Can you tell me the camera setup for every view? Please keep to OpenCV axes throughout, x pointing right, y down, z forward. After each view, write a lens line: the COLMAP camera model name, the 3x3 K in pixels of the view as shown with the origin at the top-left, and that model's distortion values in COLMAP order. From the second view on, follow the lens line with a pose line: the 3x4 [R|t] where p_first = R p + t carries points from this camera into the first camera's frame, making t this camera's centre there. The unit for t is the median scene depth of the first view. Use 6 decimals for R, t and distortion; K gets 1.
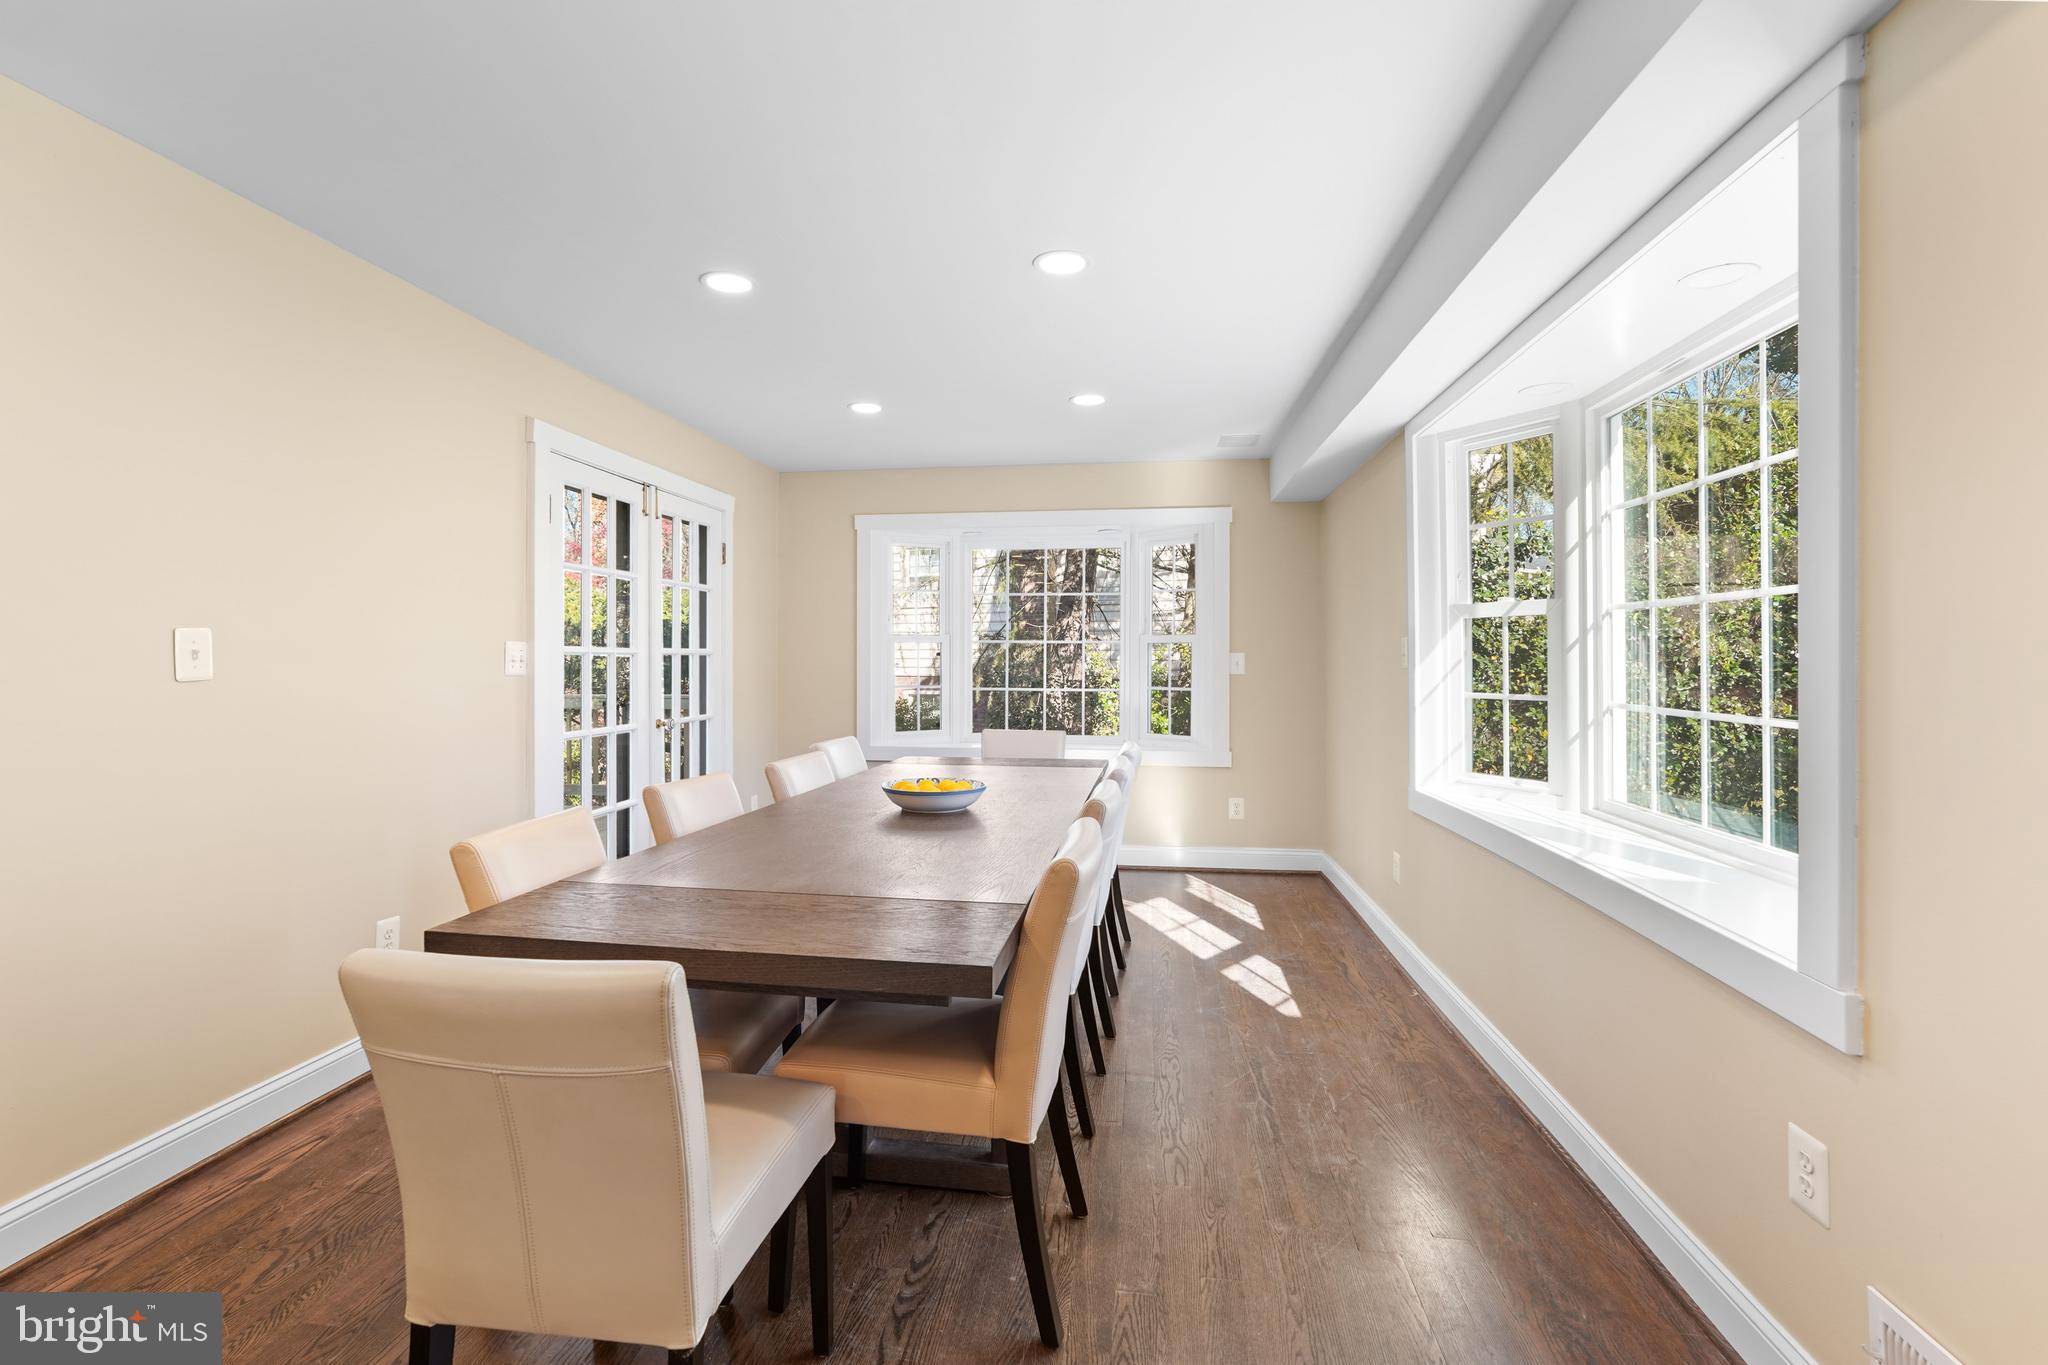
lens RADIAL K [[911.9, 0, 1013.2], [0, 911.9, 664.0], [0, 0, 1]] dist [-0.002901, 0.001473]
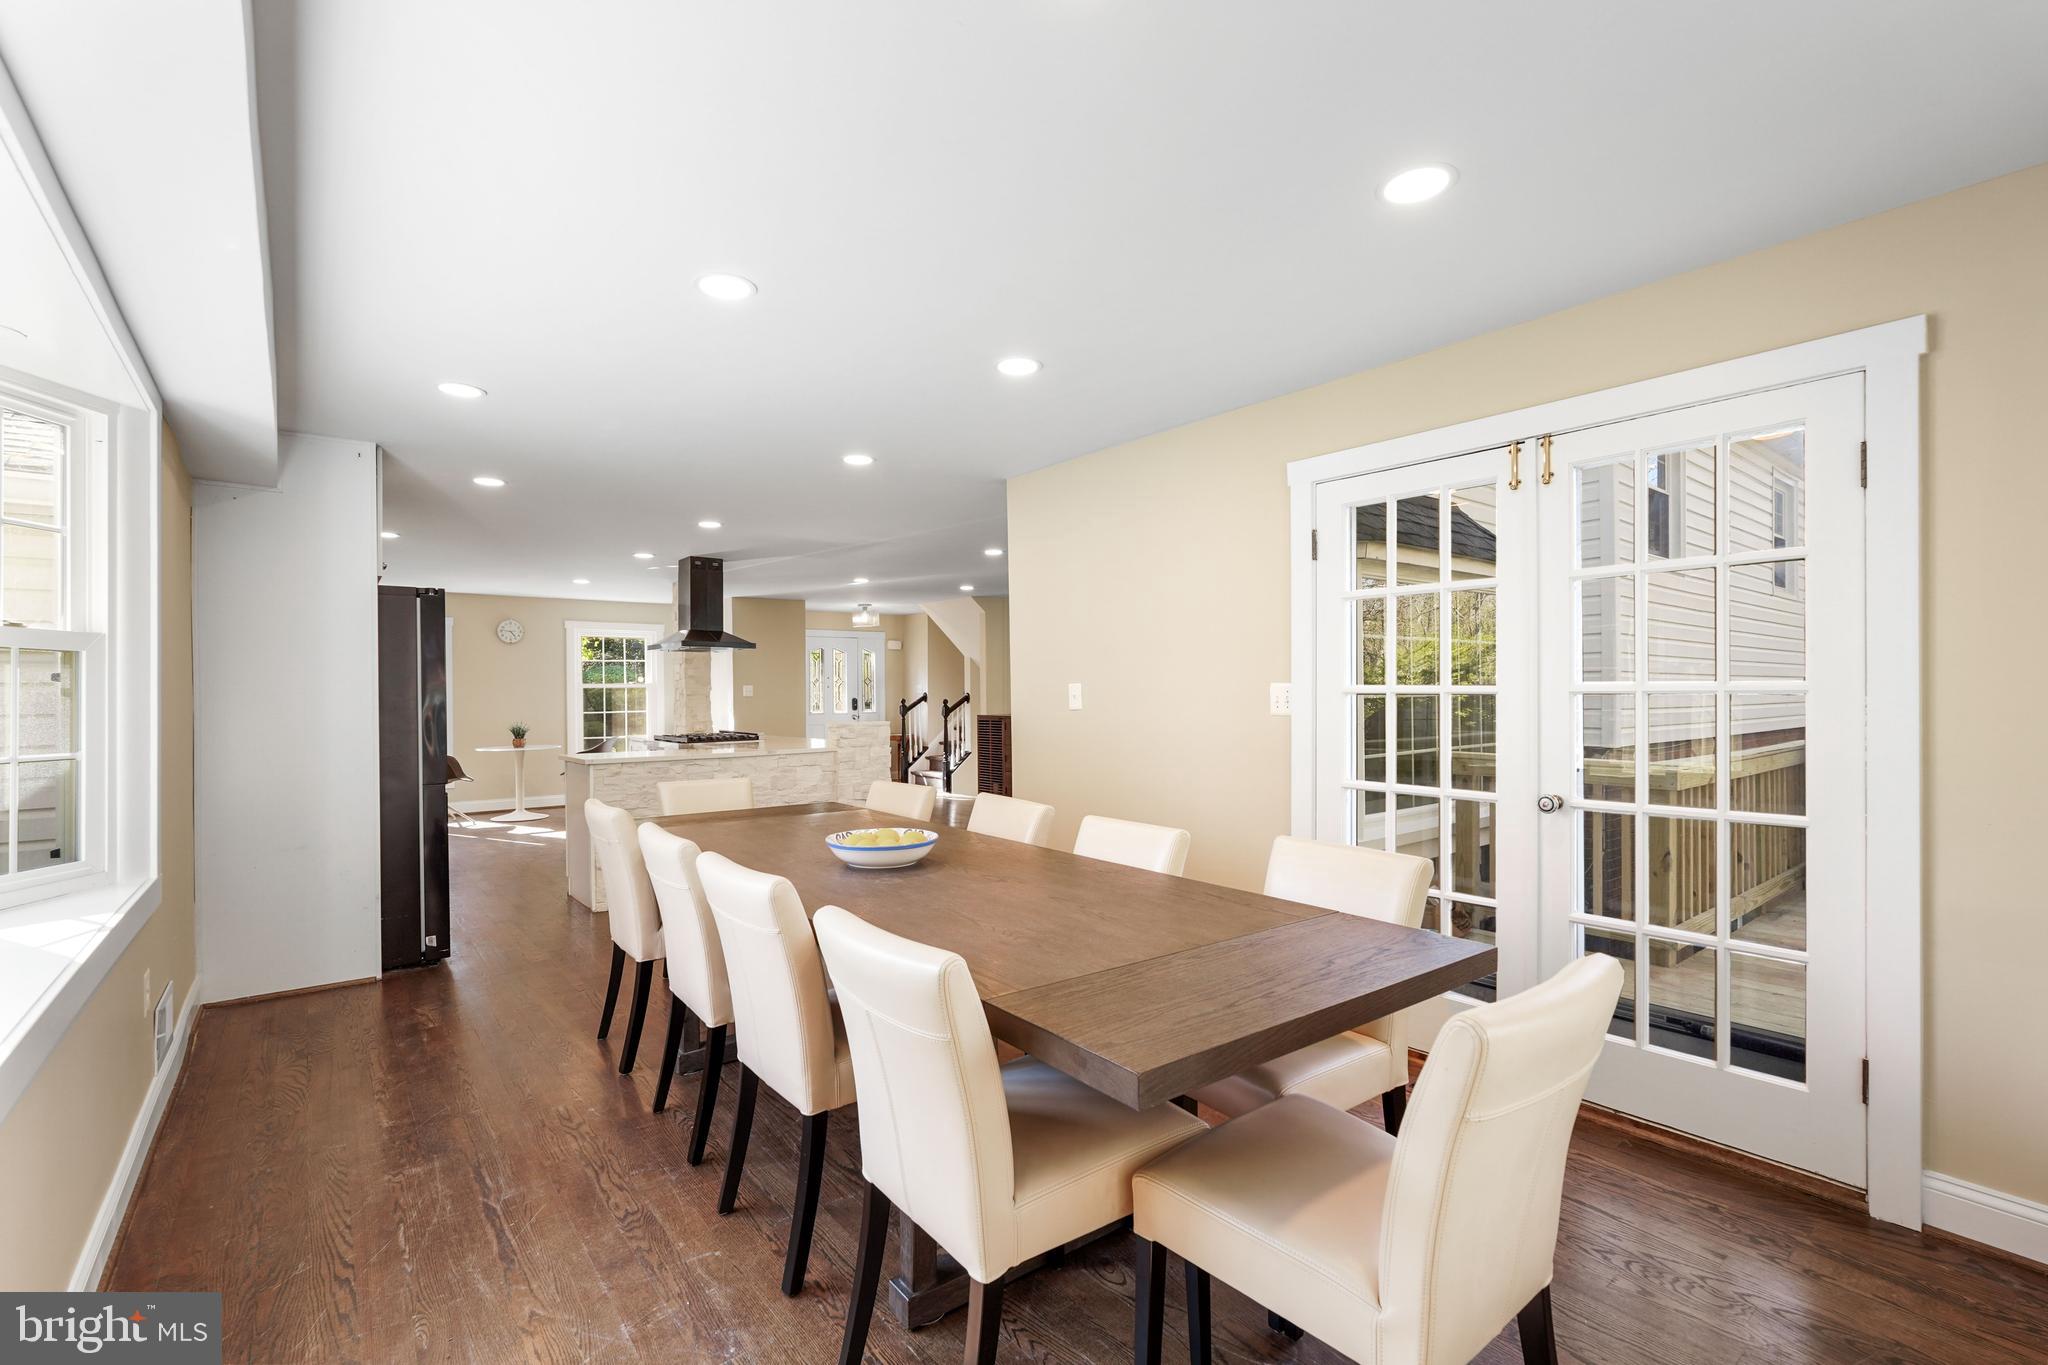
lens RADIAL K [[911.9, 0, 1015.9], [0, 911.9, 697.6], [0, 0, 1]] dist [-0.002901, 0.001473]
pose [[-0.690677, 0.001892, -0.723161, 0.395661], [-0.001973, 0.999988, 0.004501, -0.010934], [0.723160, 0.004535, -0.690665, 1.388808]]
